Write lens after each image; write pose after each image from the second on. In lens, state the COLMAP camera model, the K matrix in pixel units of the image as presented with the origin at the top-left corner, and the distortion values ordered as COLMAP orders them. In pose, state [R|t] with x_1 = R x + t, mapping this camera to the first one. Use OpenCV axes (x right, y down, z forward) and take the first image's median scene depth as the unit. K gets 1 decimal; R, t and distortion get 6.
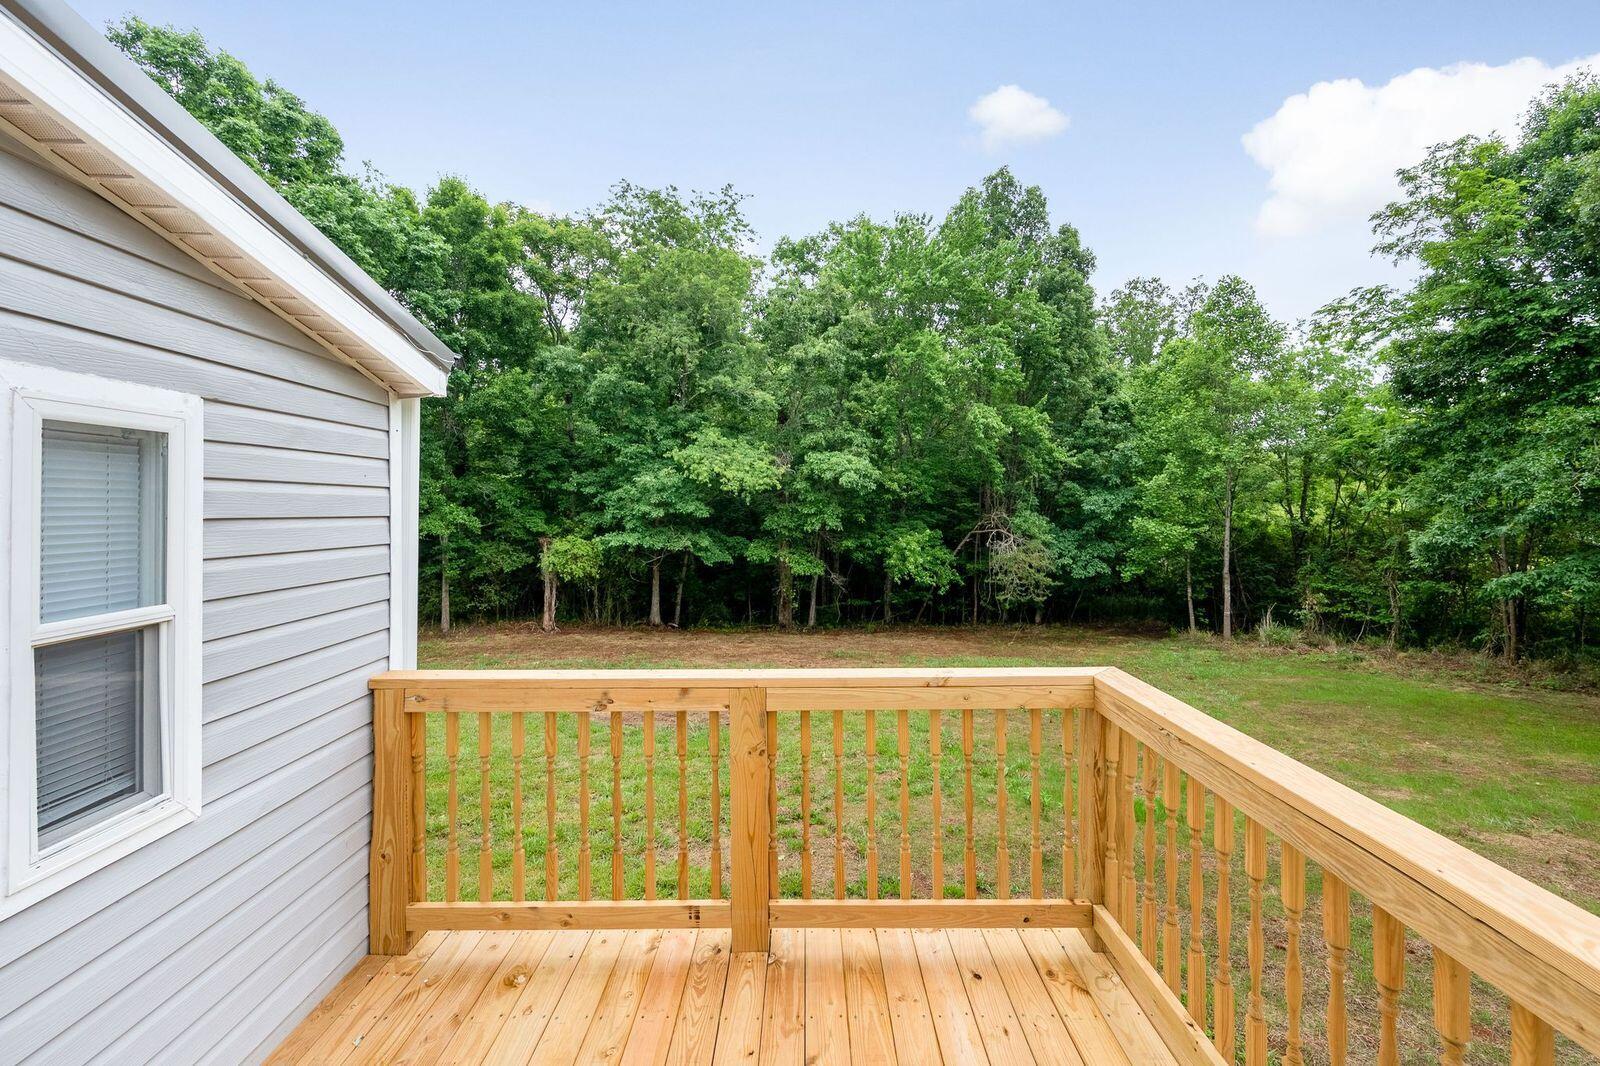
lens RADIAL K [[655.1, 0, 800.6], [0, 655.1, 504.1], [0, 0, 1]] dist [0.001354, 0.000114]
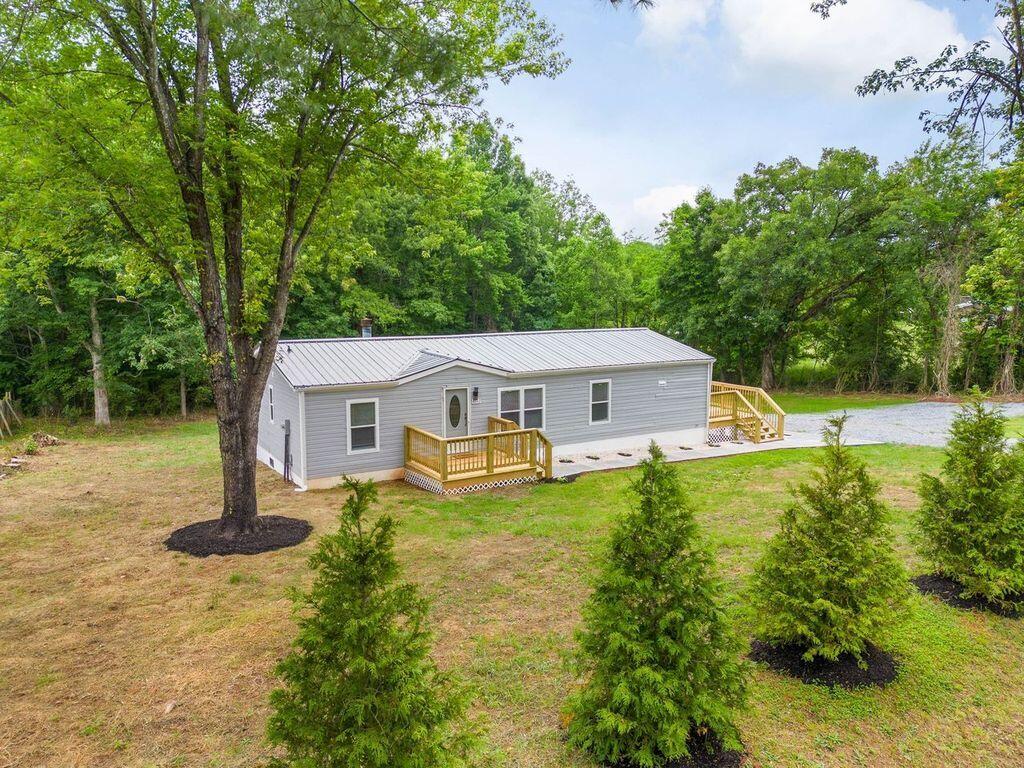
lens RADIAL K [[712.7, 0, 508.7], [0, 712.7, 384.0], [0, 0, 1]] dist [0.103612, -0.123363]
pose [[0.858213, -0.061592, 0.509585, -0.747455], [-0.007431, 0.991180, 0.132316, -0.110152], [-0.513240, -0.117342, 0.850186, -0.802988]]
